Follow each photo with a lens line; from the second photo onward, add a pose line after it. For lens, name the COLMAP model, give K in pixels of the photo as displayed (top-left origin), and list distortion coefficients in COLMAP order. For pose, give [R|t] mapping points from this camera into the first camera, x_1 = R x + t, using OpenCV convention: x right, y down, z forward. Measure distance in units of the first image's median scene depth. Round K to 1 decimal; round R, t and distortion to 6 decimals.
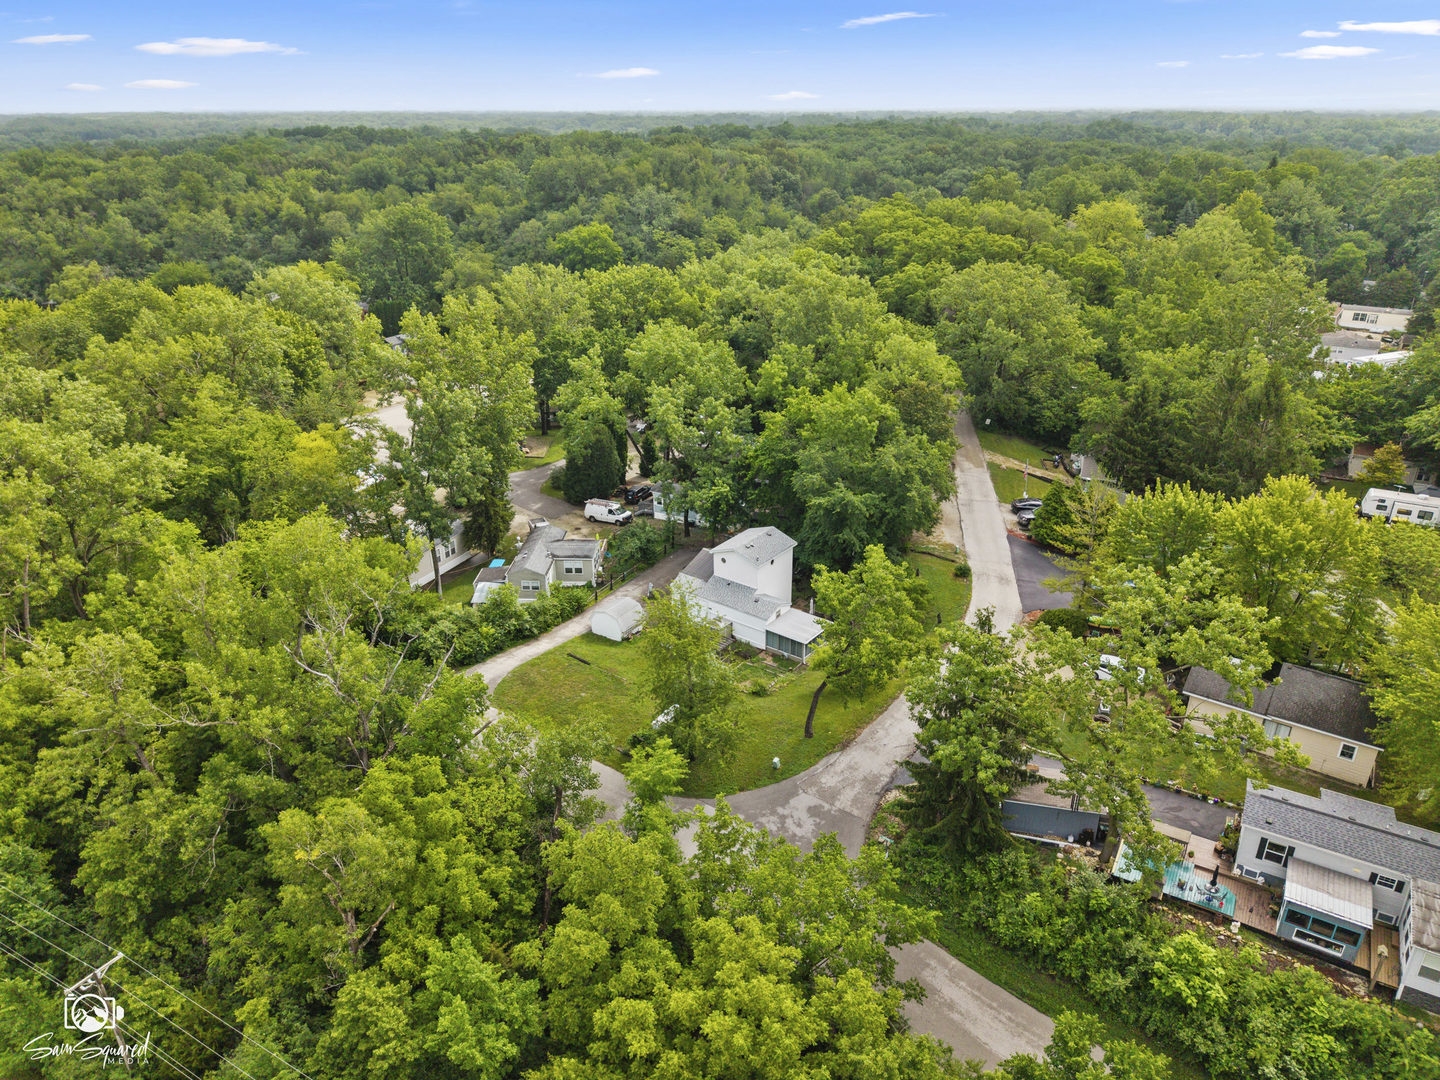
lens RADIAL K [[885.0, 0, 720.0], [0, 885.0, 540.0], [0, 0, 1]] dist [-0.005495, -0.002105]
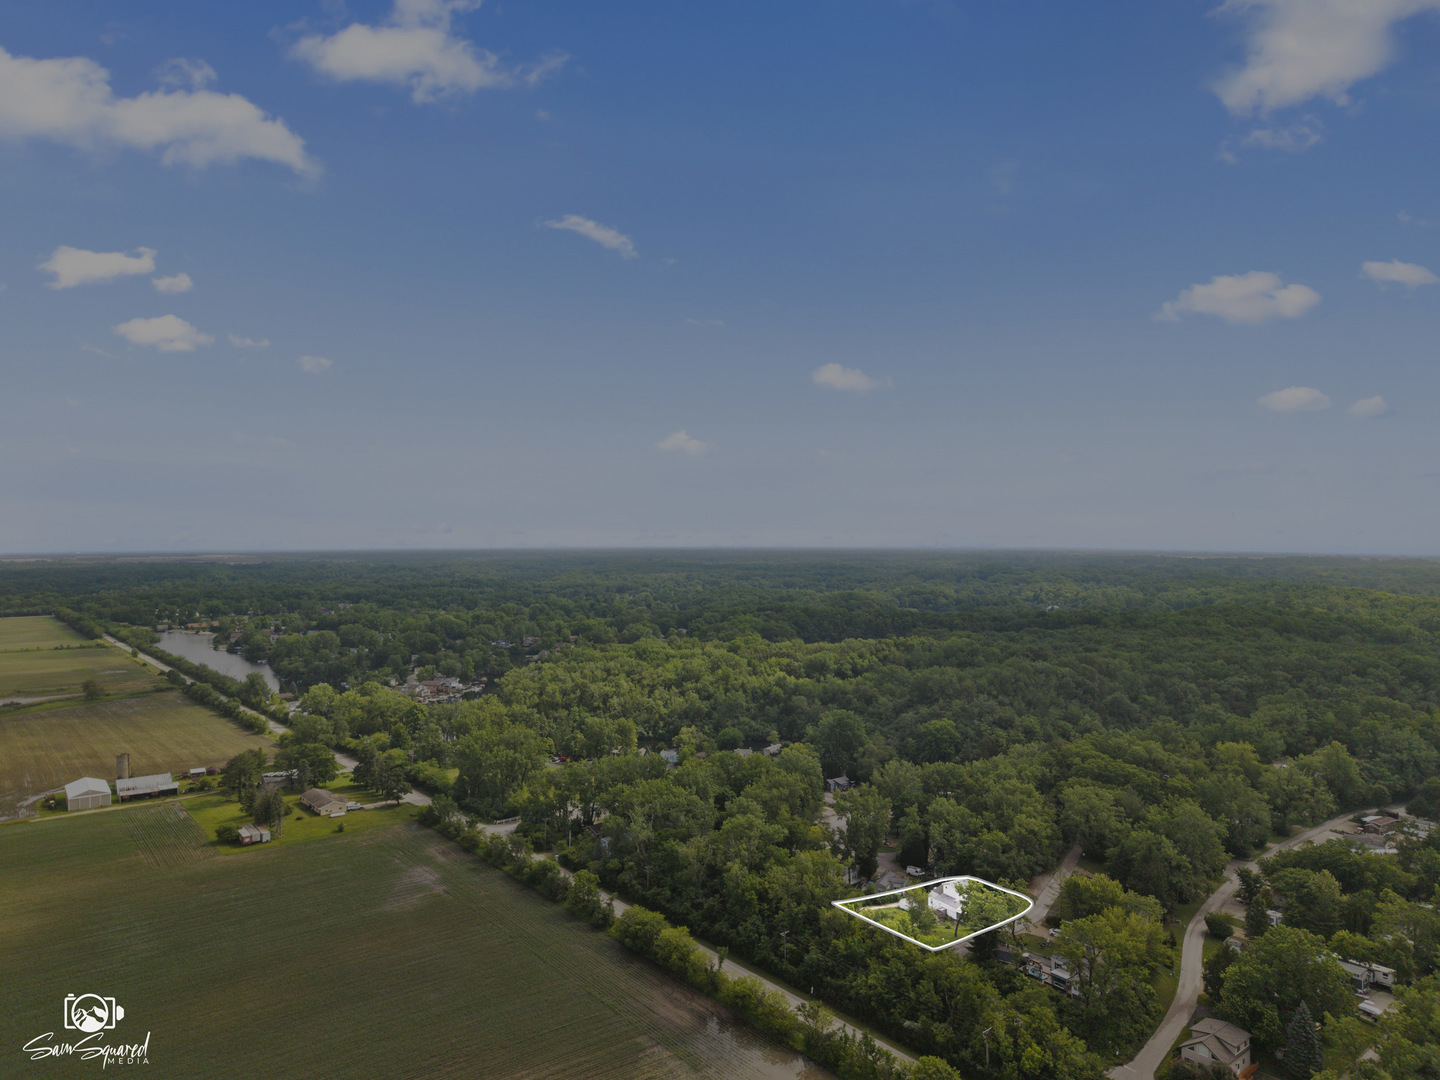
lens RADIAL K [[885.0, 0, 720.0], [0, 885.0, 540.0], [0, 0, 1]] dist [-0.005495, -0.002105]
pose [[0.906109, -0.015052, -0.422777, 0.216381], [-0.172297, 0.899595, -0.401301, 0.108472], [0.386368, 0.436466, 0.812537, -0.805932]]
